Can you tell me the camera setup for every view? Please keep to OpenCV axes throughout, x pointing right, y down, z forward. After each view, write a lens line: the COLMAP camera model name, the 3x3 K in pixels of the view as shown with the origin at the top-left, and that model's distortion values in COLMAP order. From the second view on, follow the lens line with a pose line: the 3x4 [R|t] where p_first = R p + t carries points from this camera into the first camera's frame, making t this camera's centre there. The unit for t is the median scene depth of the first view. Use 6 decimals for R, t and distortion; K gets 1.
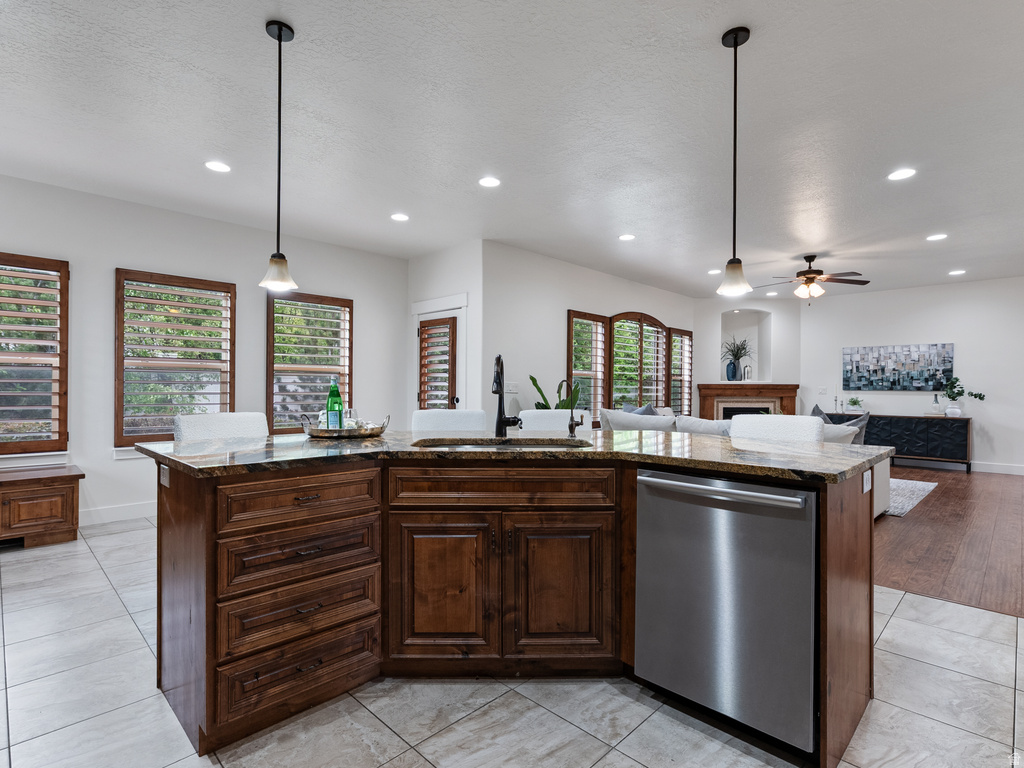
lens RADIAL K [[525.0, 0, 510.9], [0, 525.0, 386.5], [0, 0, 1]] dist [-0.008978, 0.009749]
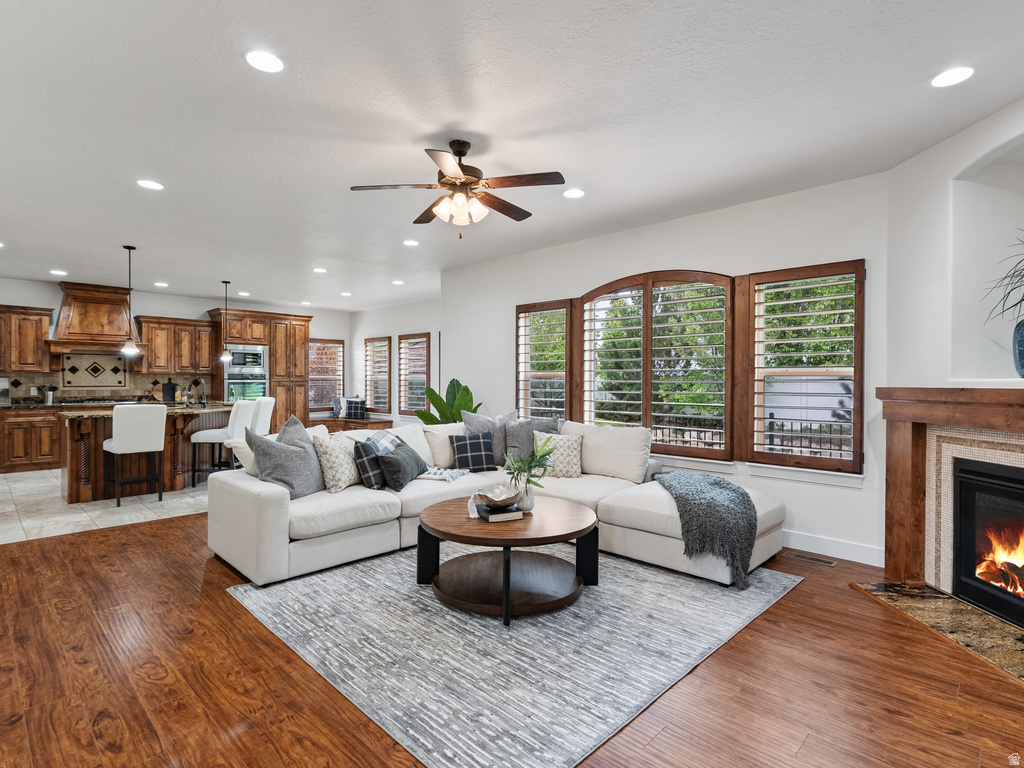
lens RADIAL K [[525.0, 0, 505.6], [0, 525.0, 384.2], [0, 0, 1]] dist [-0.008978, 0.009749]
pose [[-0.003212, -0.013014, -0.999910, 0.856296], [-0.004225, 0.999907, -0.013001, -0.001561], [0.999986, 0.004183, -0.003266, 0.822395]]
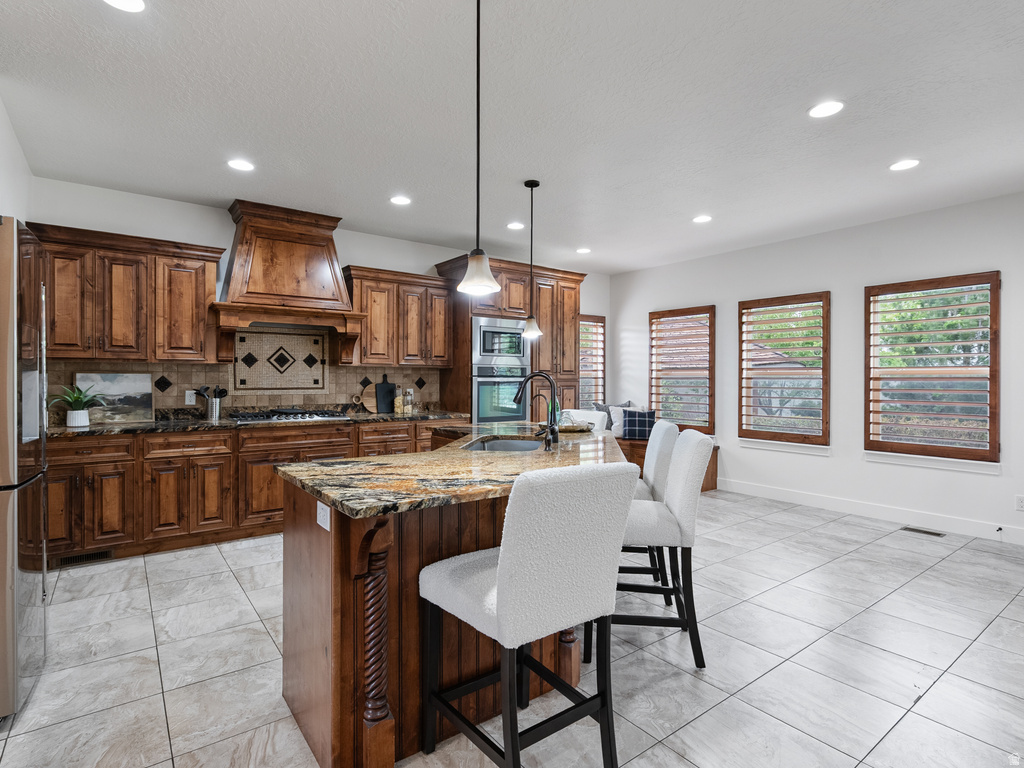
lens RADIAL K [[525.0, 0, 509.0], [0, 525.0, 378.5], [0, 0, 1]] dist [-0.008978, 0.009749]
pose [[-0.155161, -0.021827, -0.987648, 0.615383], [-0.006668, 0.999756, -0.021047, -0.004839], [0.987867, 0.003320, -0.155269, 0.589729]]
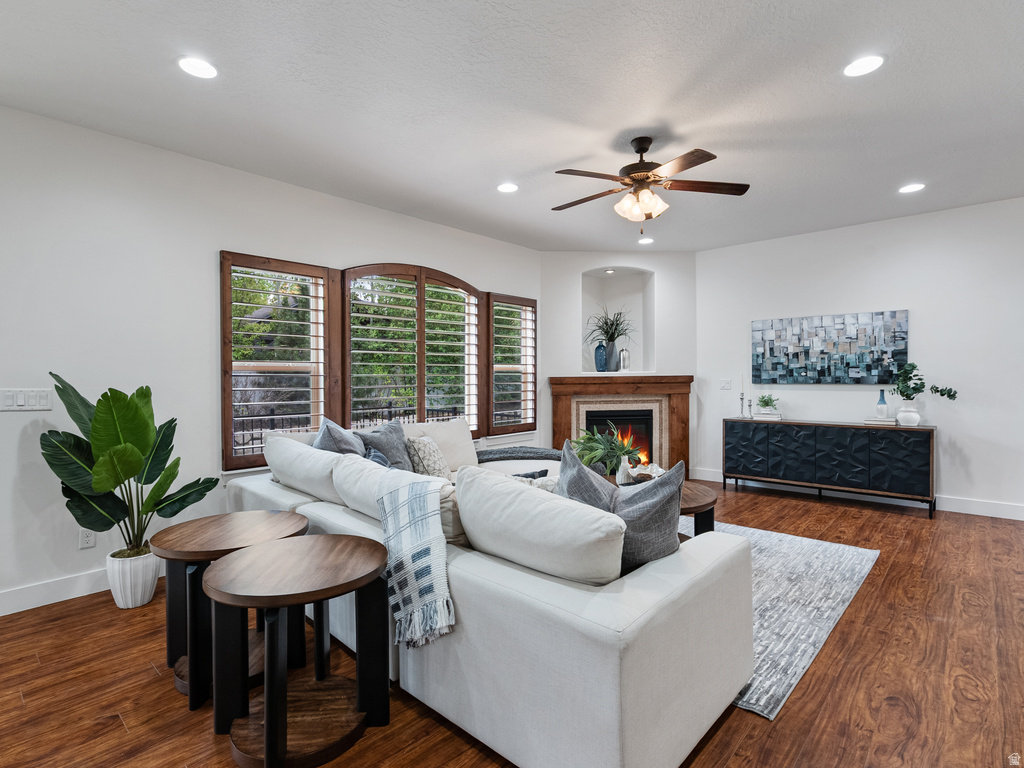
lens RADIAL K [[525.0, 0, 508.3], [0, 525.0, 380.0], [0, 0, 1]] dist [-0.008978, 0.009749]
pose [[0.999105, -0.015830, 0.039235, 0.320188], [0.015417, 0.999823, 0.010809, -0.010784], [-0.039399, -0.010194, 0.999172, 0.367789]]
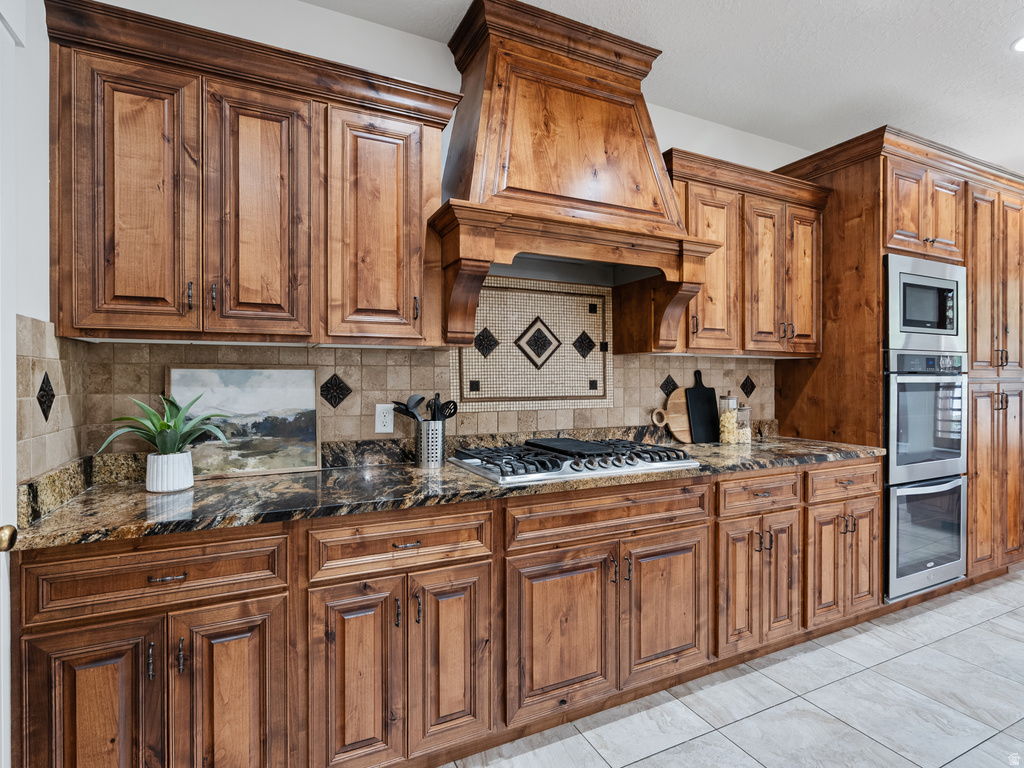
lens RADIAL K [[525.0, 0, 517.6], [0, 525.0, 377.1], [0, 0, 1]] dist [-0.008978, 0.009749]
pose [[-0.334148, -0.022205, -0.942259, 0.485372], [-0.007547, 0.999753, -0.020883, -0.007514], [0.942491, 0.000134, -0.334233, 0.459006]]
